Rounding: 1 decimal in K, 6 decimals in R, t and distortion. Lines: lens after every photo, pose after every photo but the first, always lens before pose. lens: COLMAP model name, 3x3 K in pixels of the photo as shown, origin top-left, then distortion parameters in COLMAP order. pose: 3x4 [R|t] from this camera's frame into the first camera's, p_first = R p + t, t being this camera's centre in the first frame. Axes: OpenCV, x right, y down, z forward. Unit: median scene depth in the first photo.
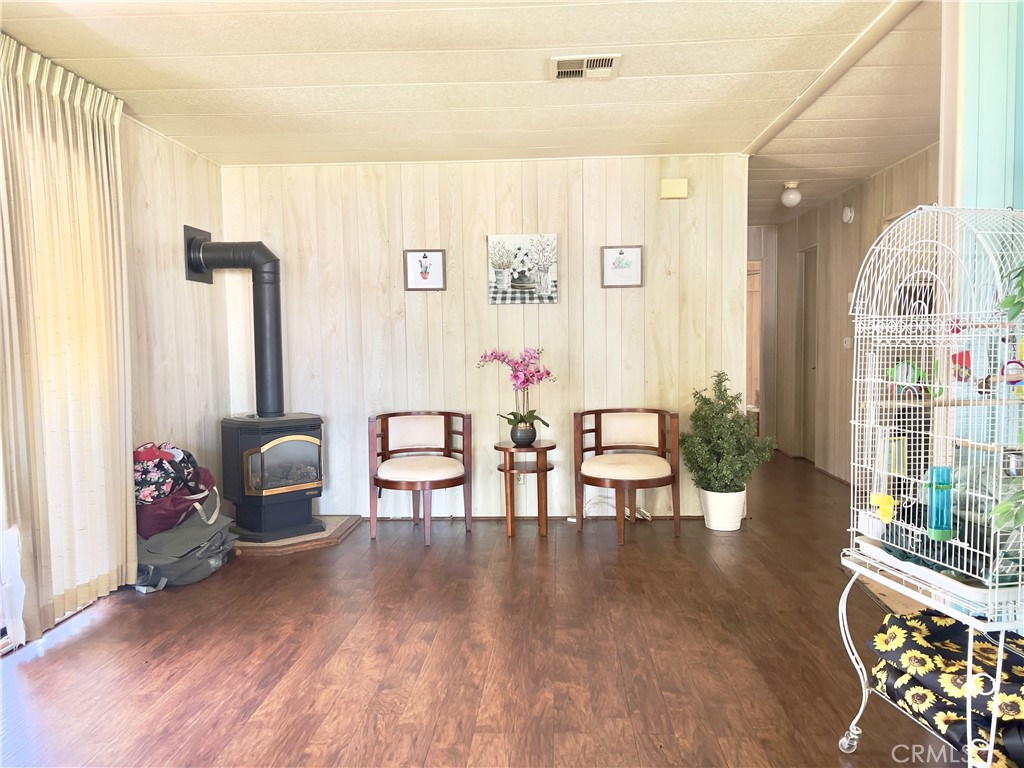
lens RADIAL K [[764.9, 0, 516.4], [0, 764.9, 391.2], [0, 0, 1]] dist [0.056266, -0.068670]
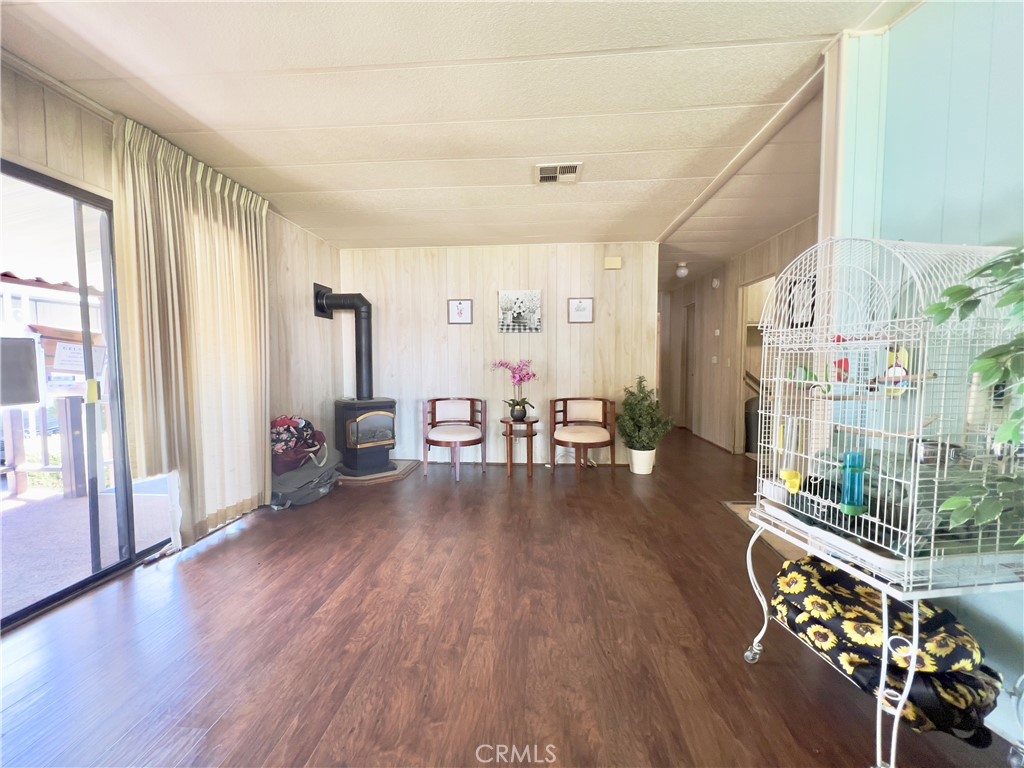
lens RADIAL K [[409.3, 0, 511.2], [0, 409.3, 383.6], [0, 0, 1]] dist [-0.002862, 0.000745]
pose [[0.999611, 0.012203, -0.025073, 0.015614], [-0.012393, 0.999896, -0.007419, 0.001457], [0.024980, 0.007727, 0.999658, 0.142124]]
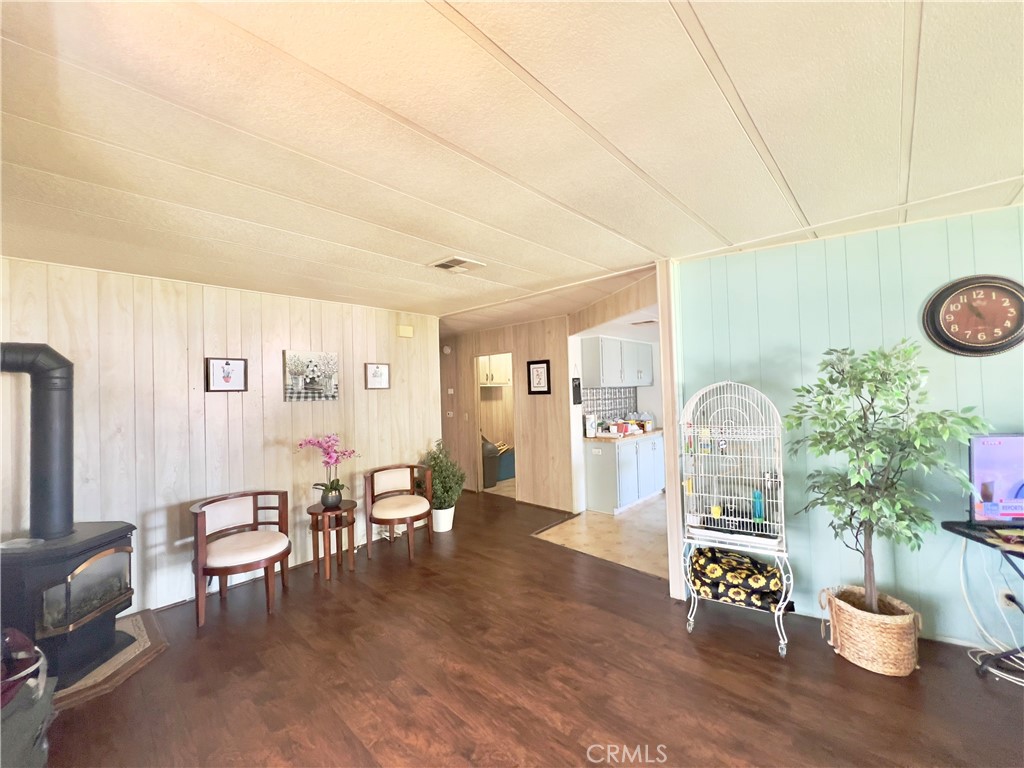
lens RADIAL K [[409.8, 0, 502.7], [0, 409.8, 380.8], [0, 0, 1]] dist [-0.001396, -0.000036]
pose [[0.647322, 0.012214, 0.762119, -0.367898], [0.068917, 0.994838, -0.074480, -0.079846], [-0.759095, 0.100735, 0.643139, 0.293903]]
